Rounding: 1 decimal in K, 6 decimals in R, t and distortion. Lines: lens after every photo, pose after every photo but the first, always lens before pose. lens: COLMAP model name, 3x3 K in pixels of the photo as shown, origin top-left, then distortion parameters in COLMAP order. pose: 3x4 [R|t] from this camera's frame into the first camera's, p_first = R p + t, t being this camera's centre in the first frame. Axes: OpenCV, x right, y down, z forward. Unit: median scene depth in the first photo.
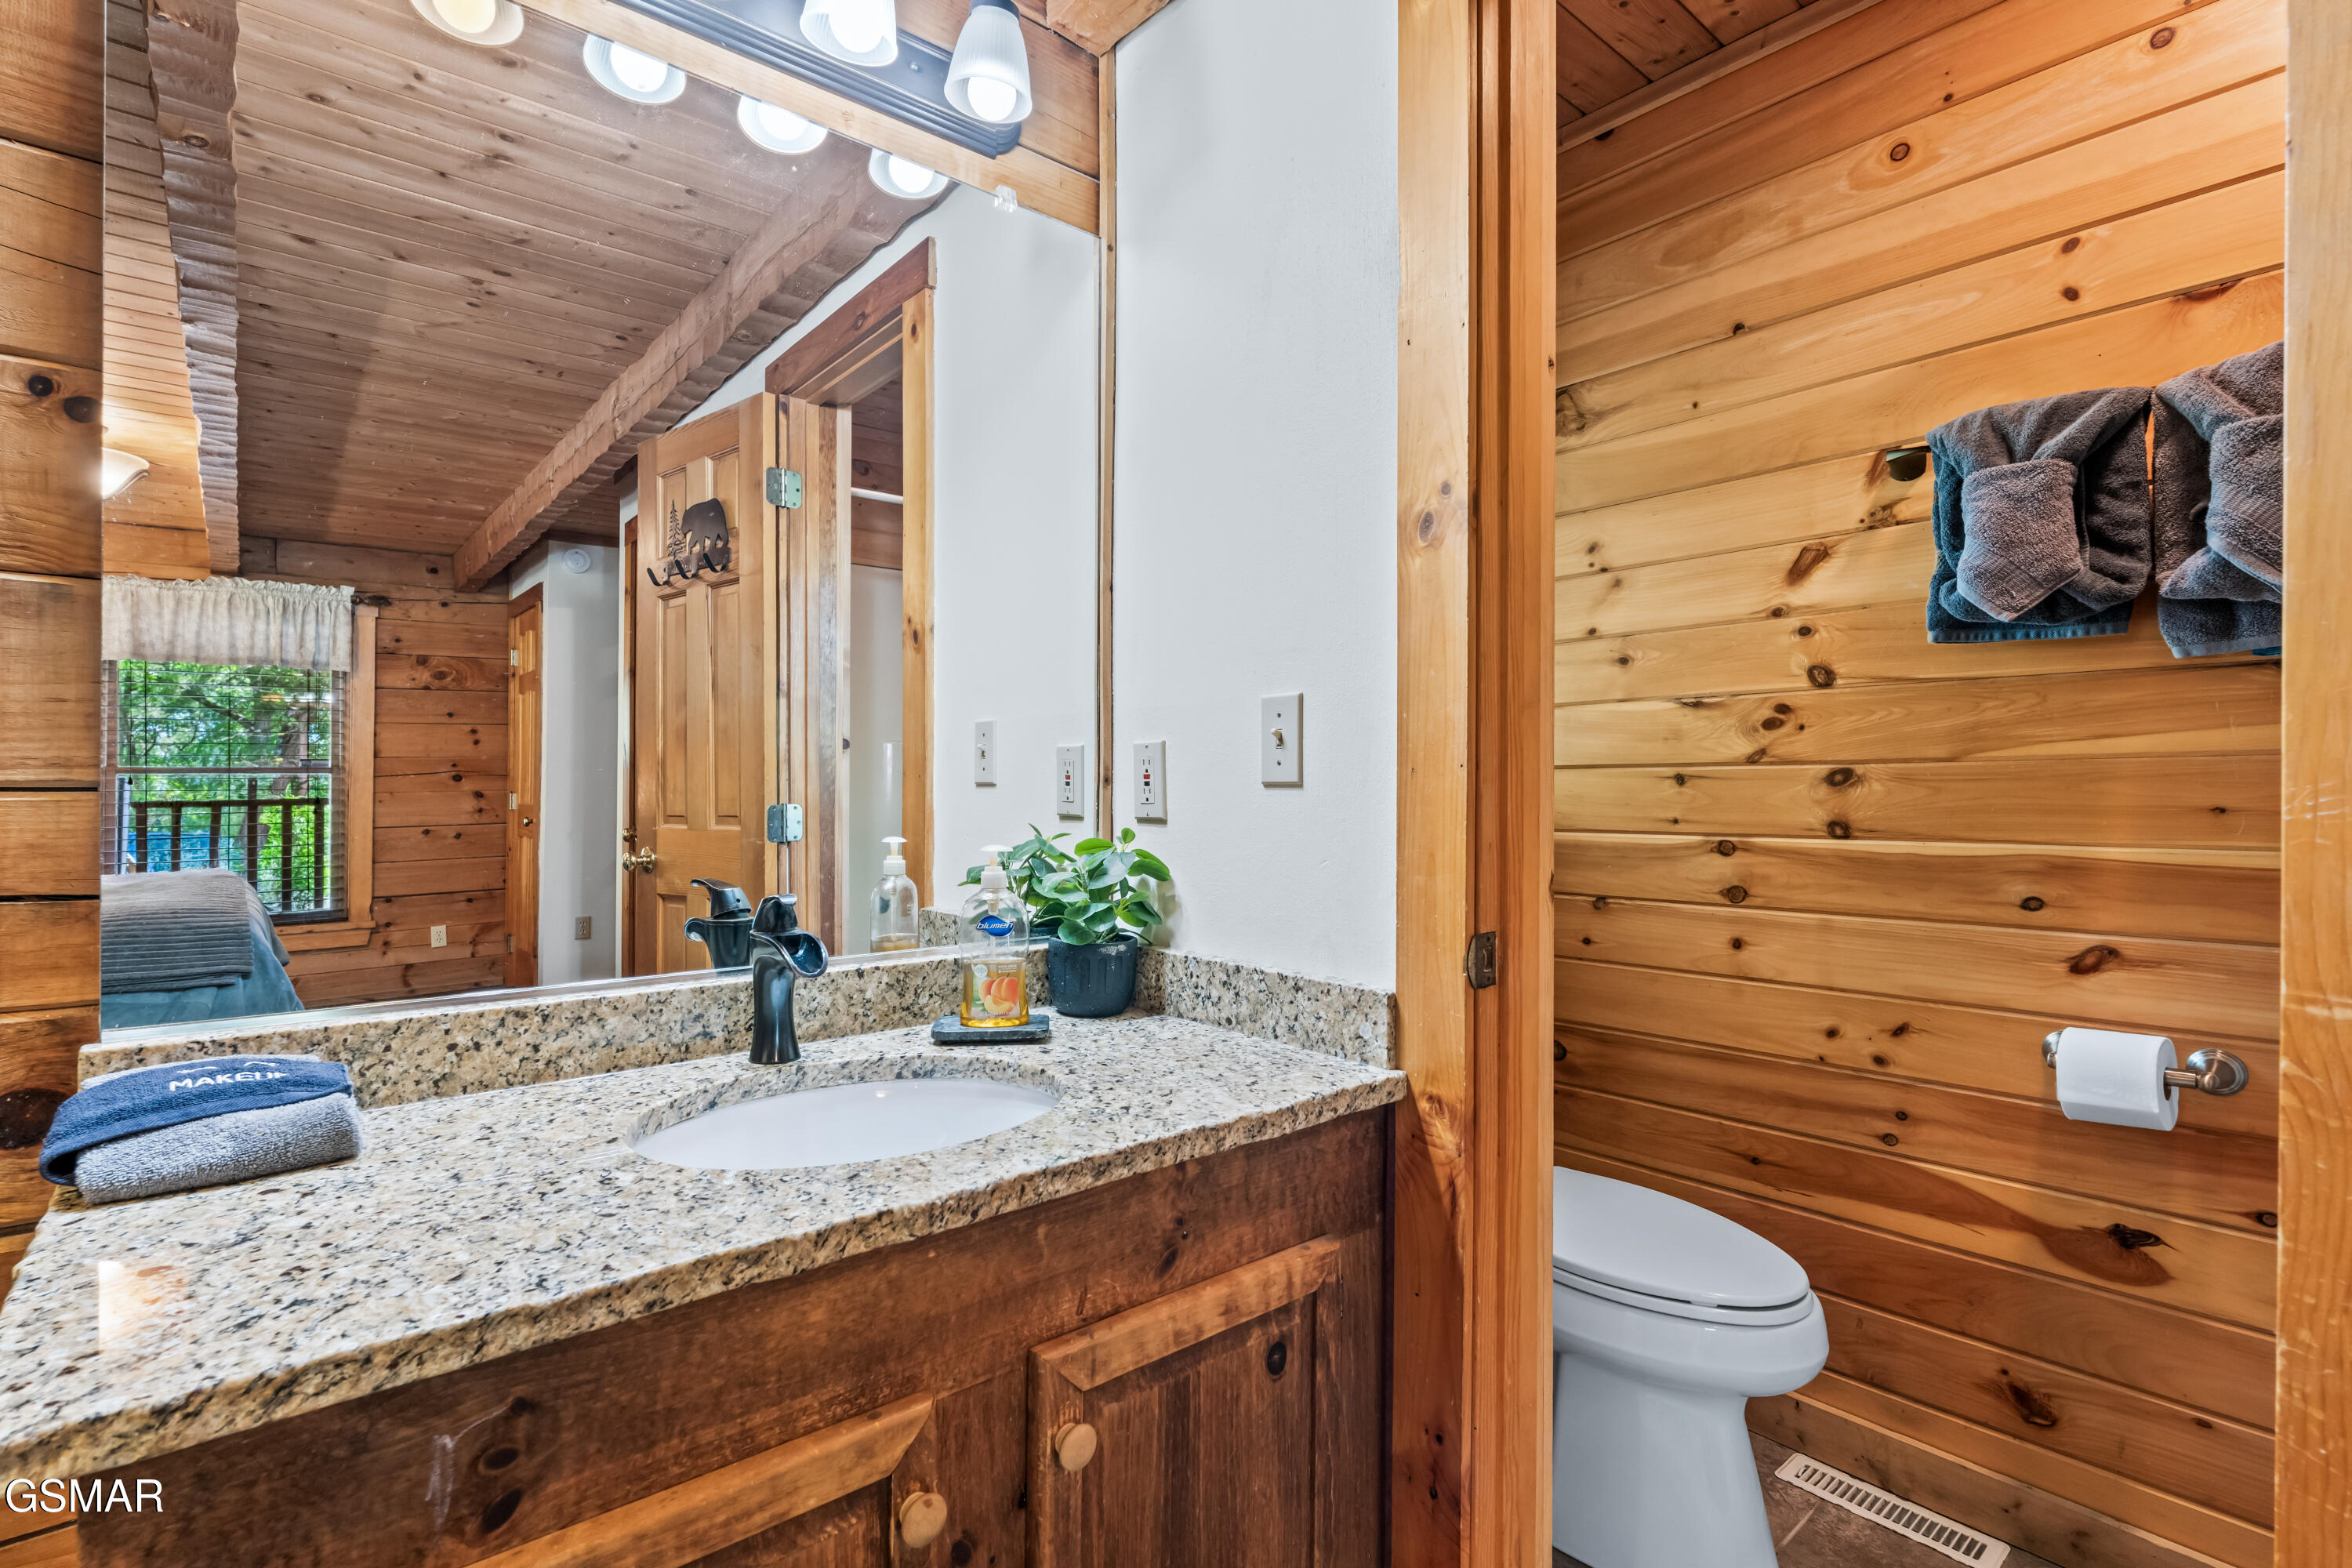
lens RADIAL K [[1143.0, 0, 1168.4], [0, 1143.0, 799.9], [0, 0, 1]] dist [-0.006969, -0.001017]
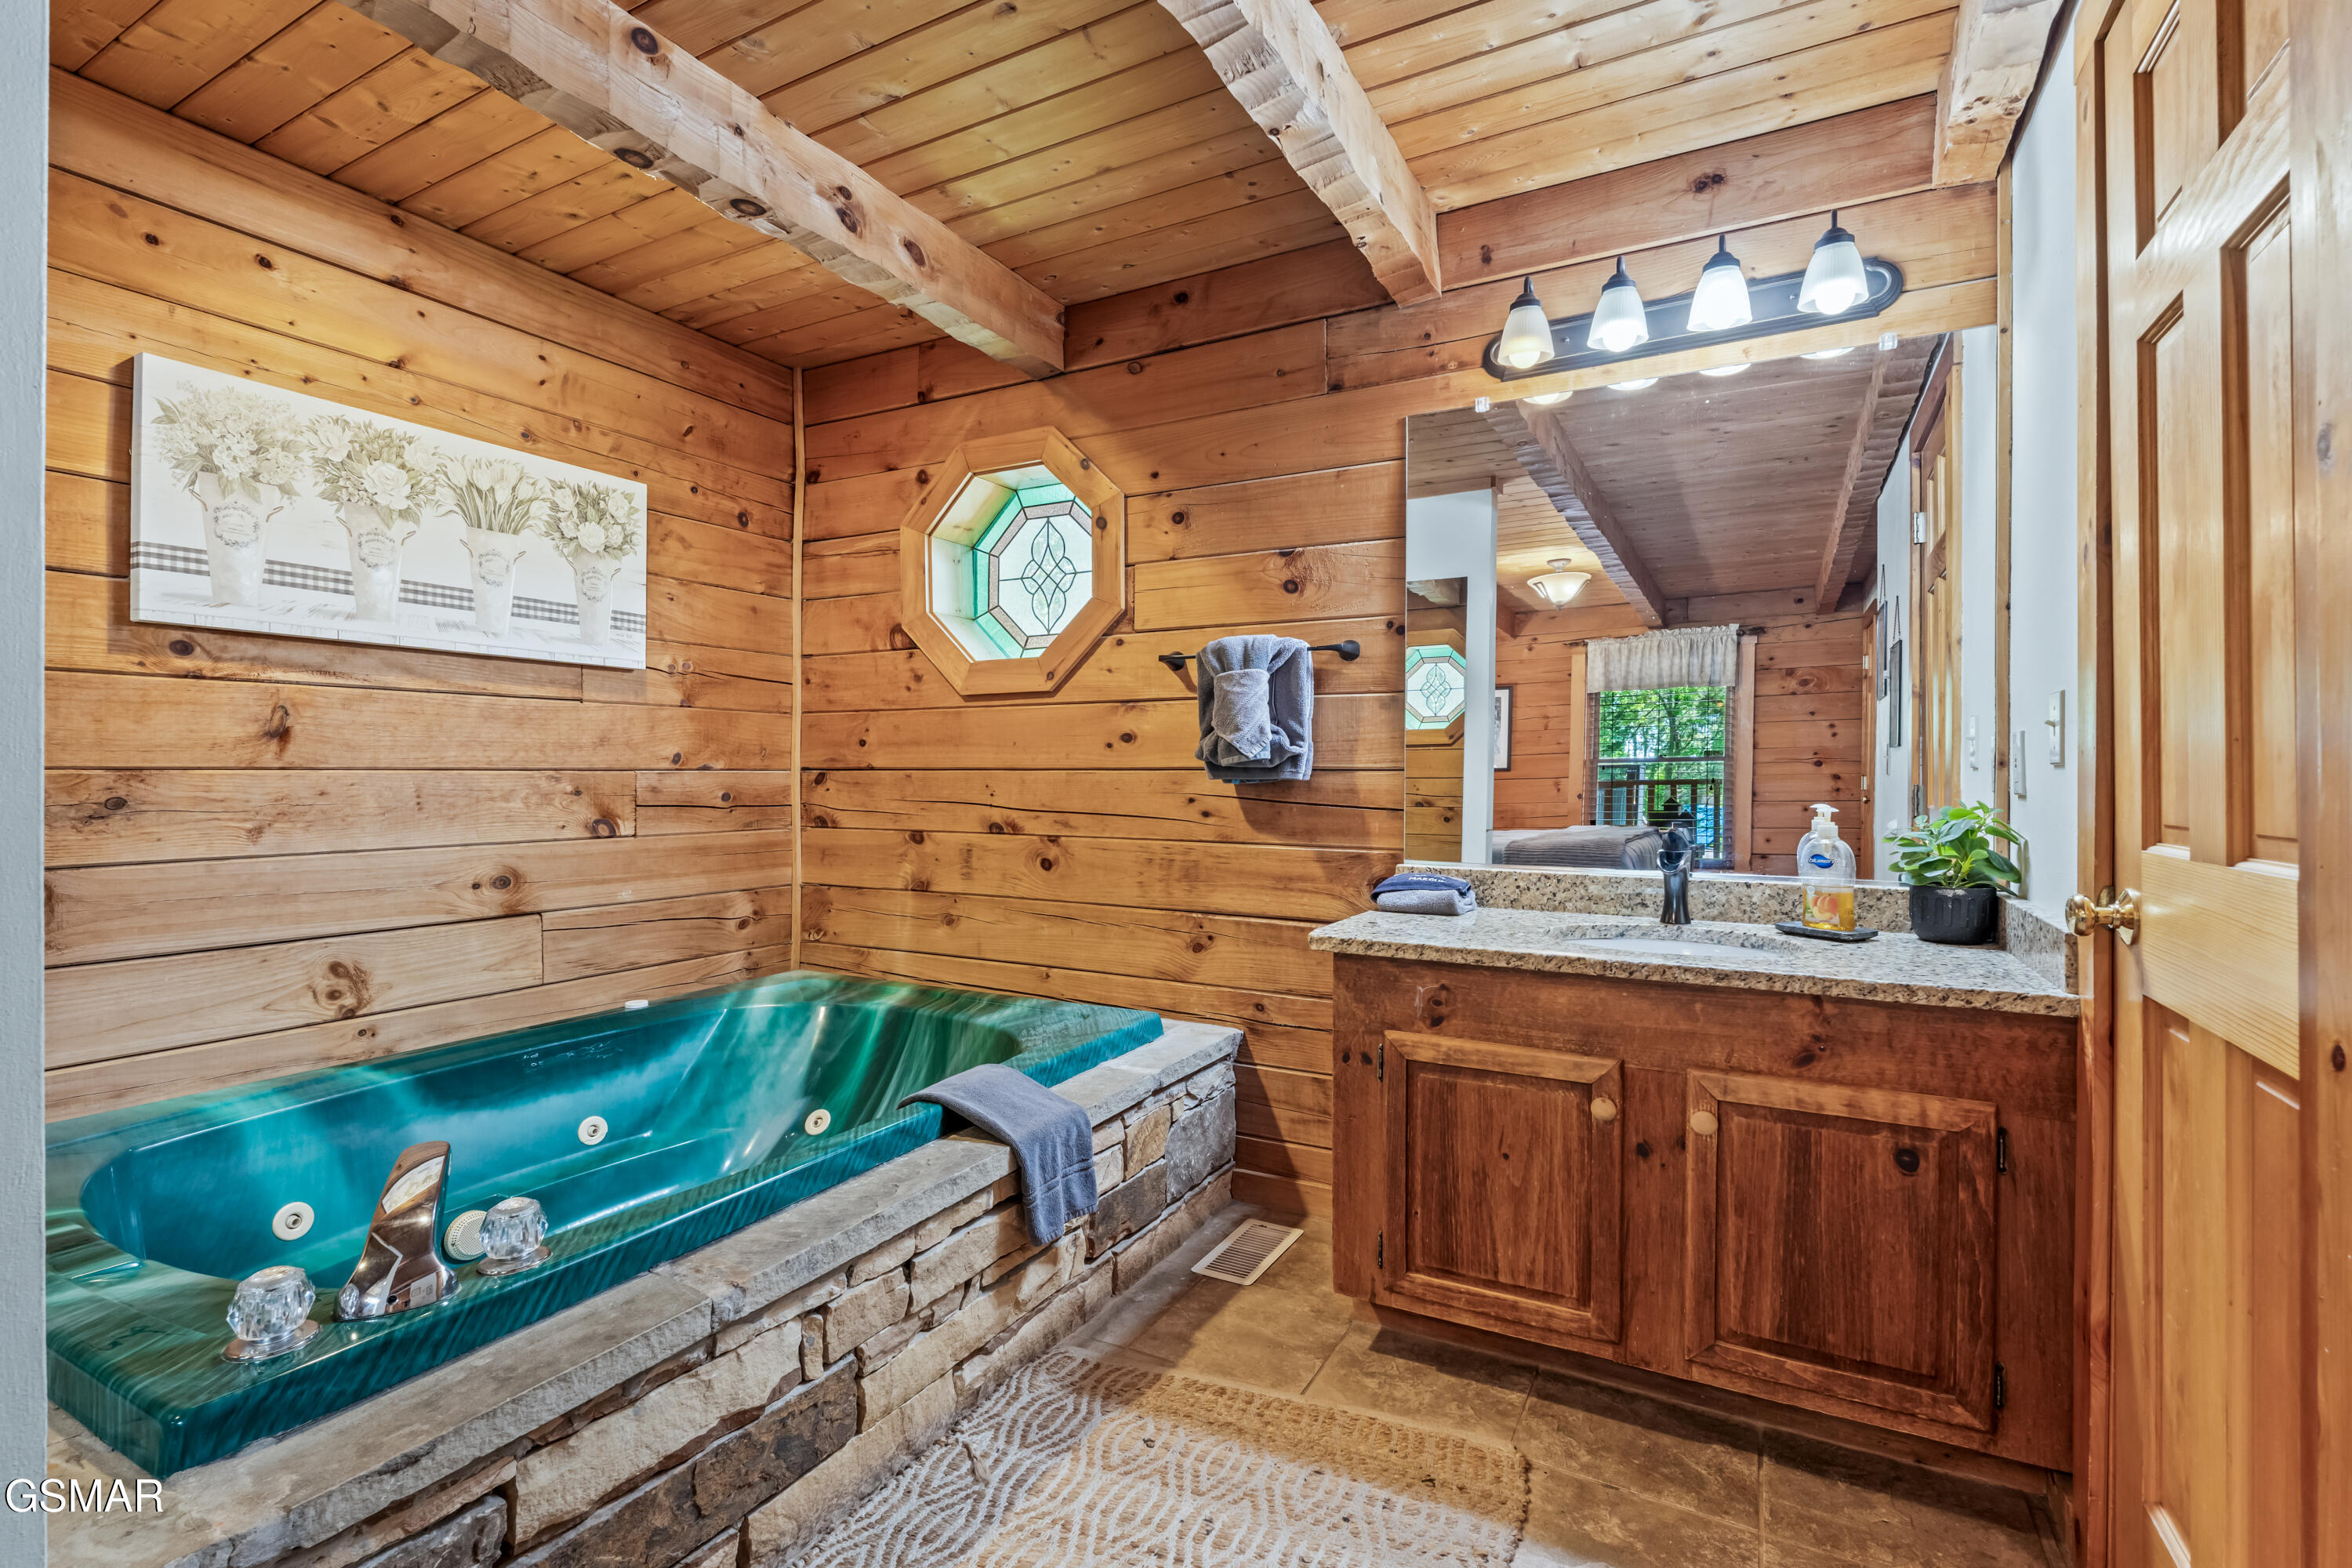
lens RADIAL K [[1049.1, 0, 1179.8], [0, 1049.1, 776.9], [0, 0, 1]] dist [-0.005699, 0.001488]
pose [[0.365920, 0.000568, -0.930646, 0.970297], [-0.006538, 0.999977, -0.001961, 0.009536], [0.930623, 0.006802, 0.365915, -0.344517]]
